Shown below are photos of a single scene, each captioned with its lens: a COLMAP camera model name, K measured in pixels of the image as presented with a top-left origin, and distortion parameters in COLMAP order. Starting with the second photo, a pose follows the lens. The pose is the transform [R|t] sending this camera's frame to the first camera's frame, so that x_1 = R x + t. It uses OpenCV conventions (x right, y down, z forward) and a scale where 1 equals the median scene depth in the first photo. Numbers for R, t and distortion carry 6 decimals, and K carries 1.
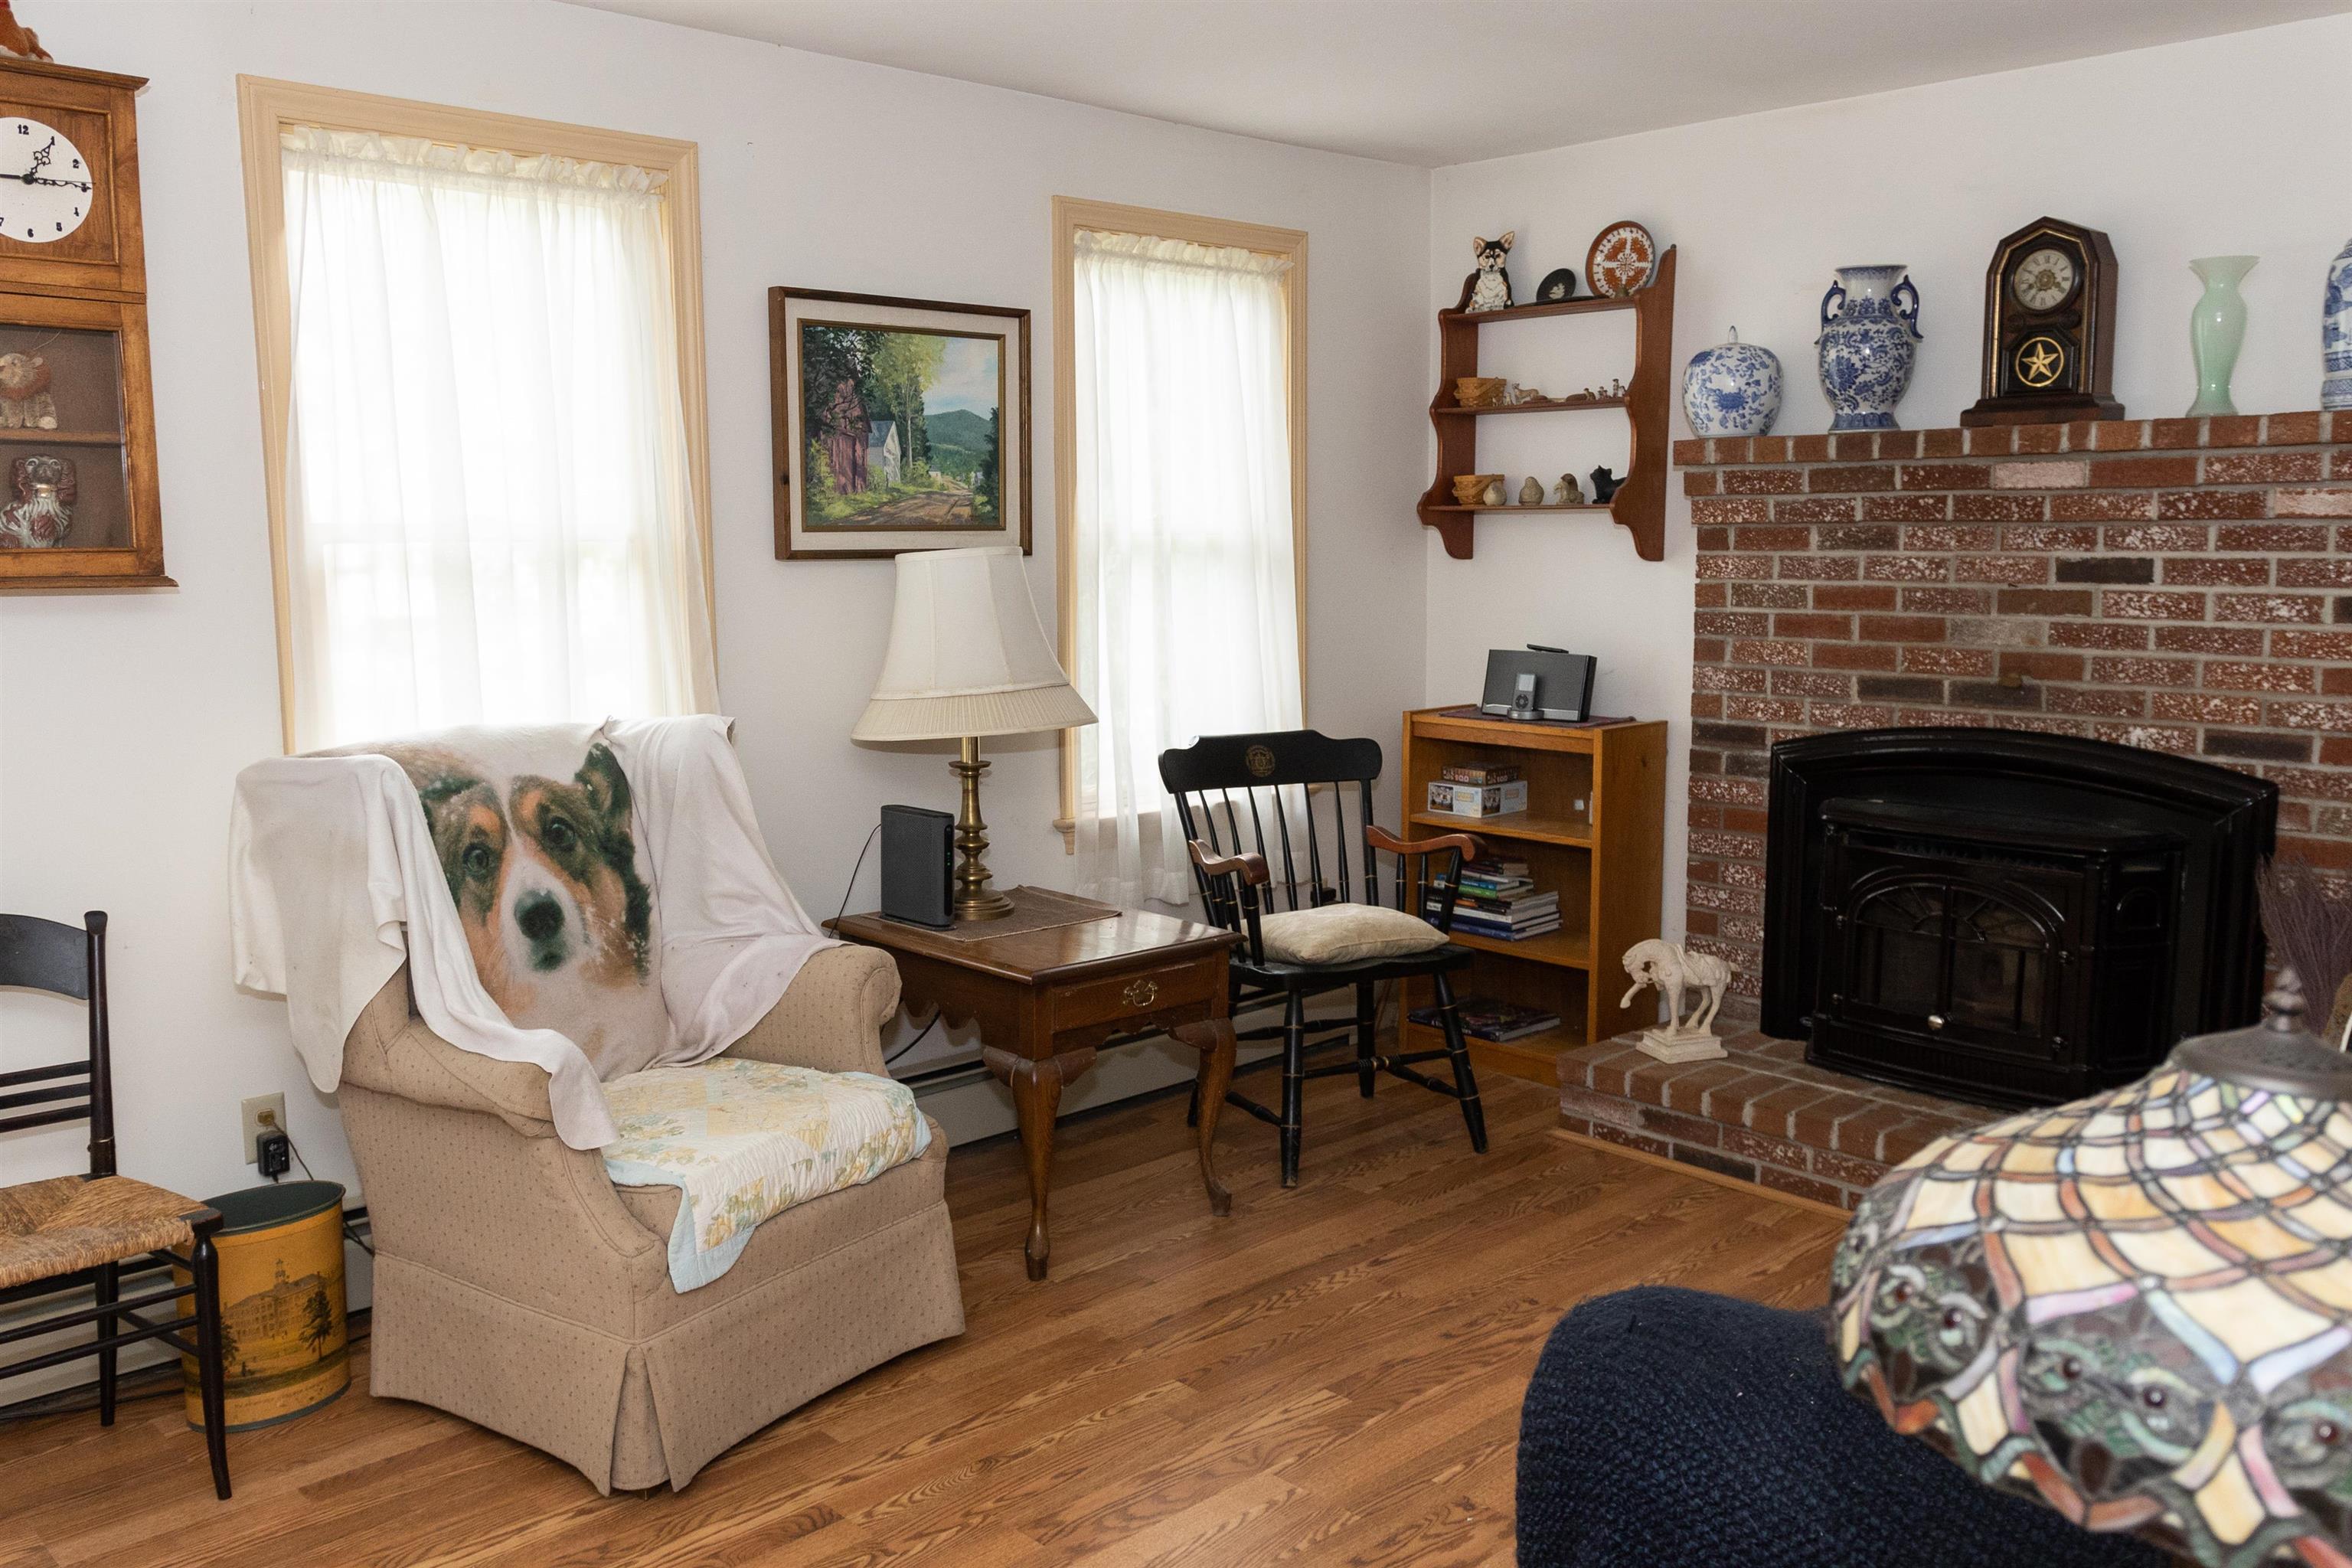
lens RADIAL K [[1908.6, 0, 1175.5], [0, 1908.6, 784.1], [0, 0, 1]] dist [0.032845, -0.020403]
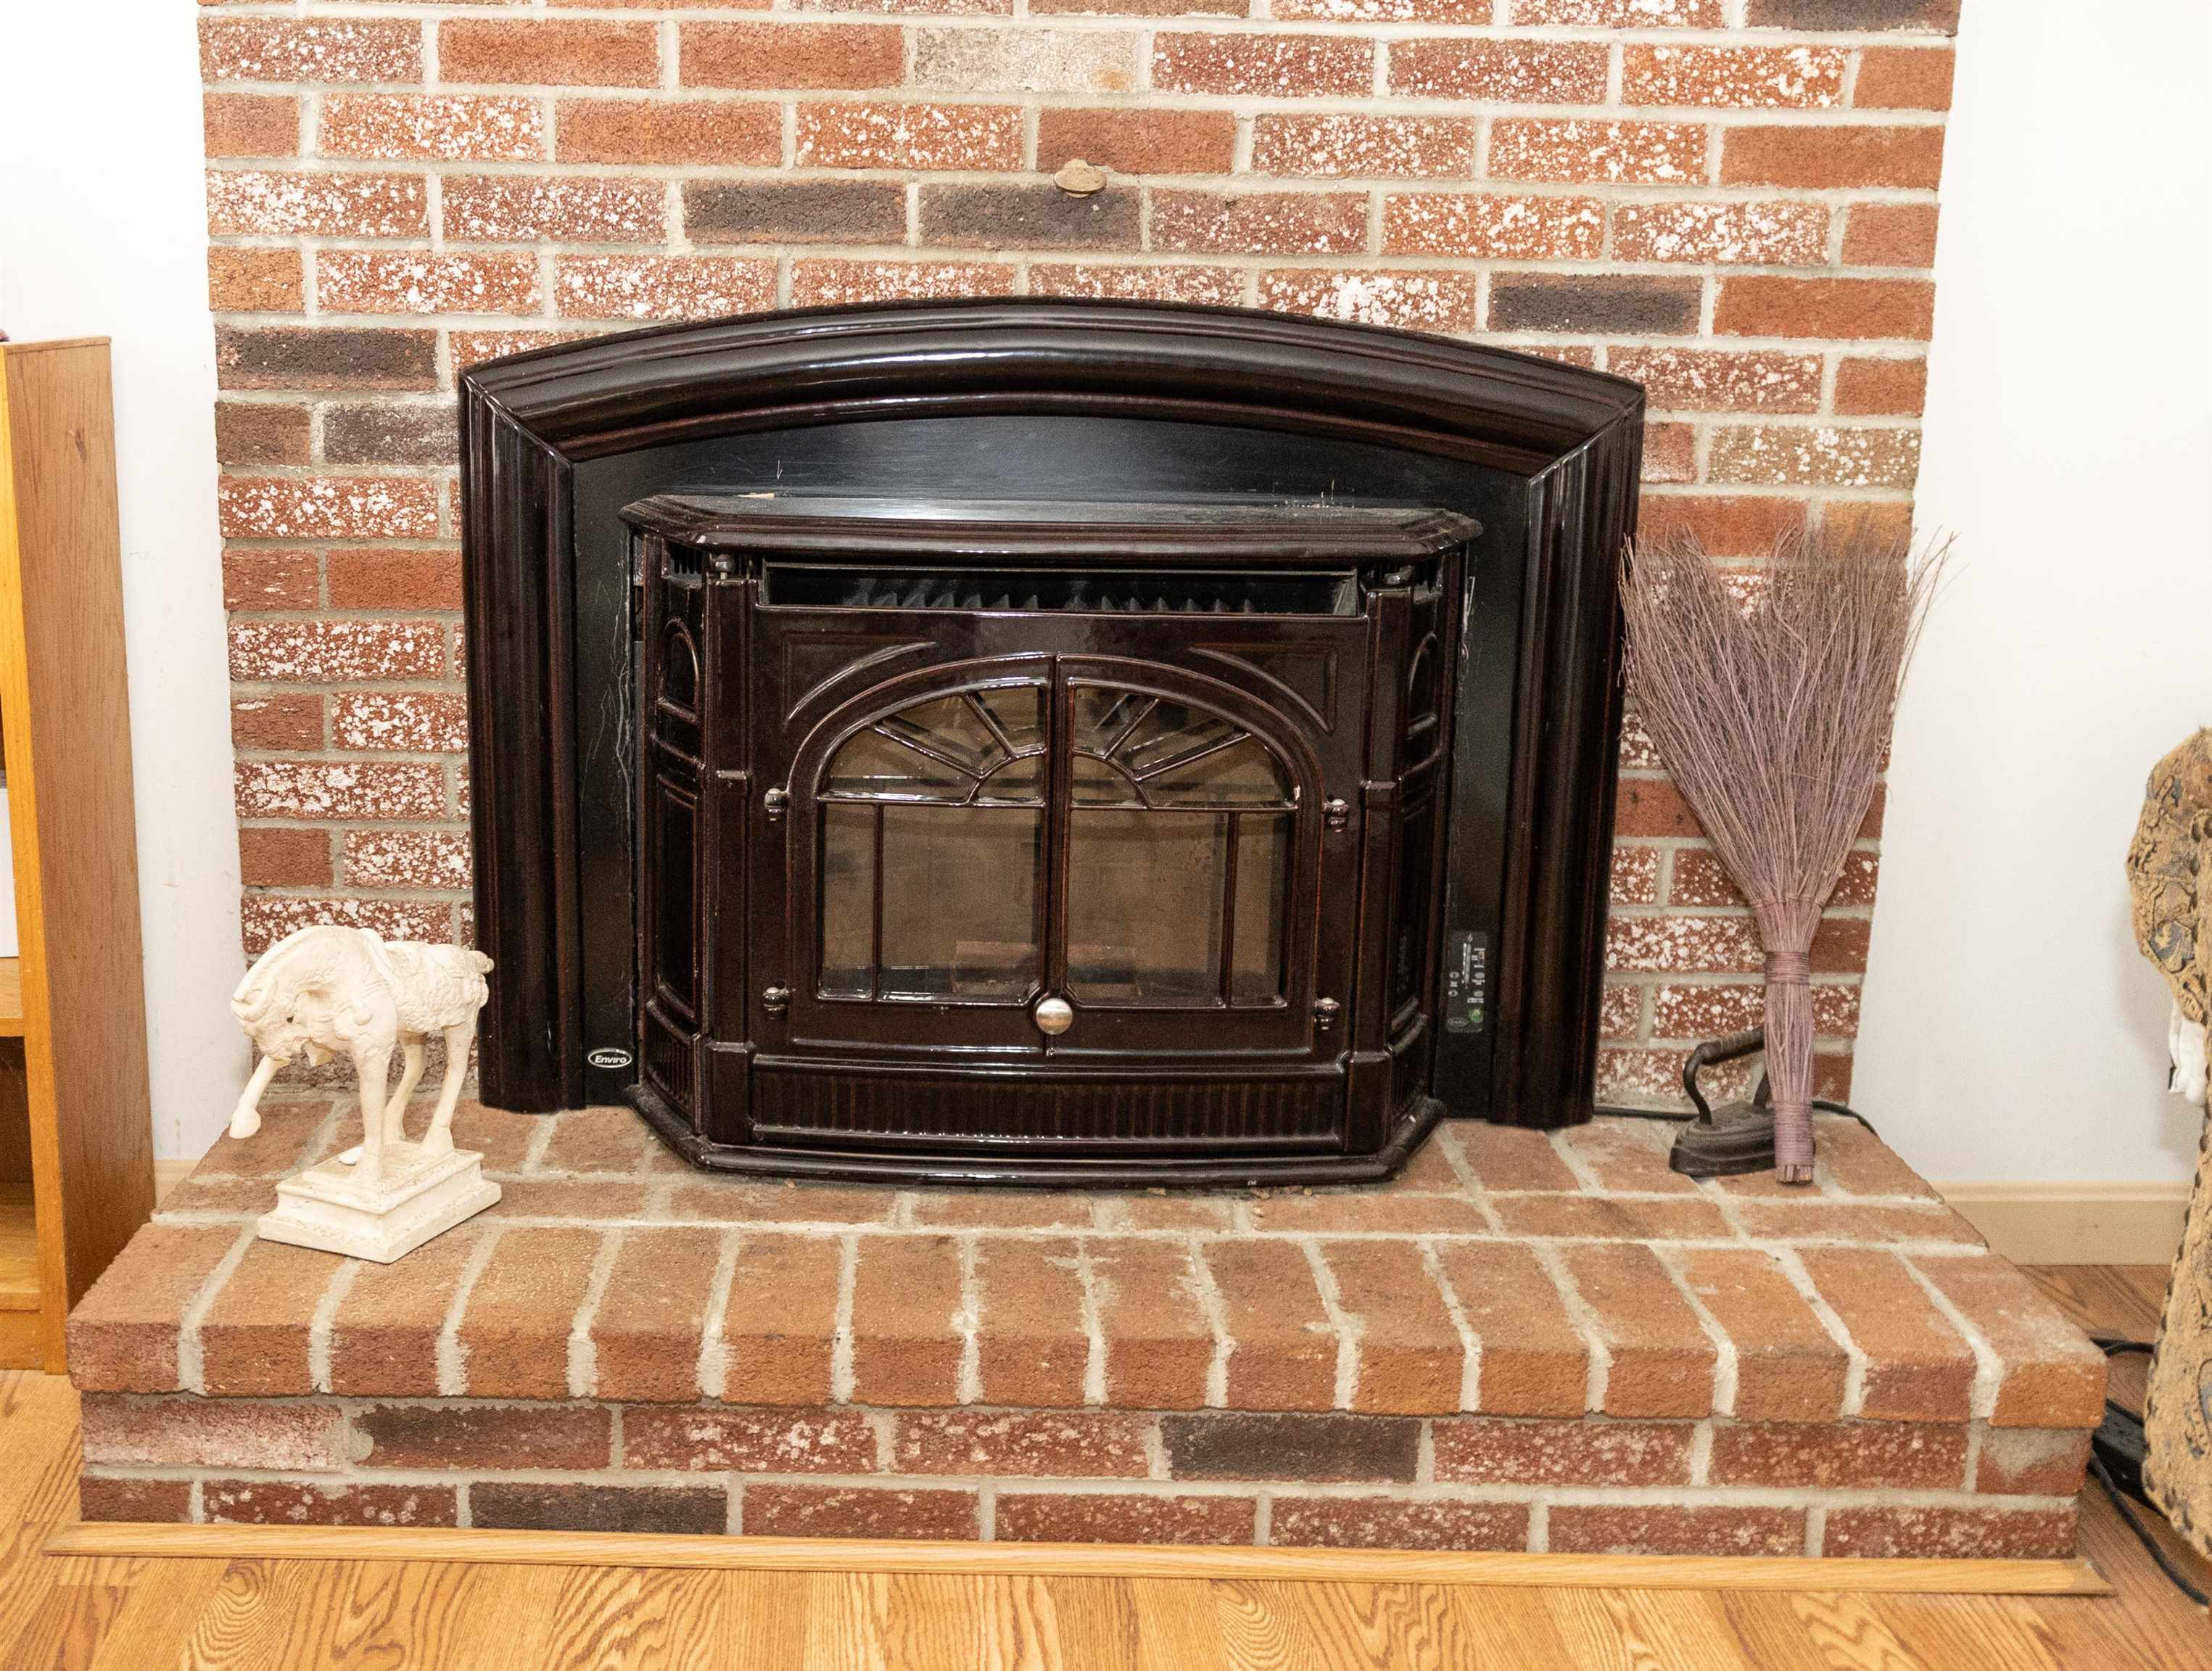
lens RADIAL K [[2622.1, 0, 1098.8], [0, 2622.1, 836.8], [0, 0, 1]] dist [-0.011131, 0.000000]
pose [[0.675423, -0.145020, 0.723030, 0.004750], [0.077786, 0.989013, 0.125705, 0.016852], [-0.733316, -0.028663, 0.679283, 0.600594]]
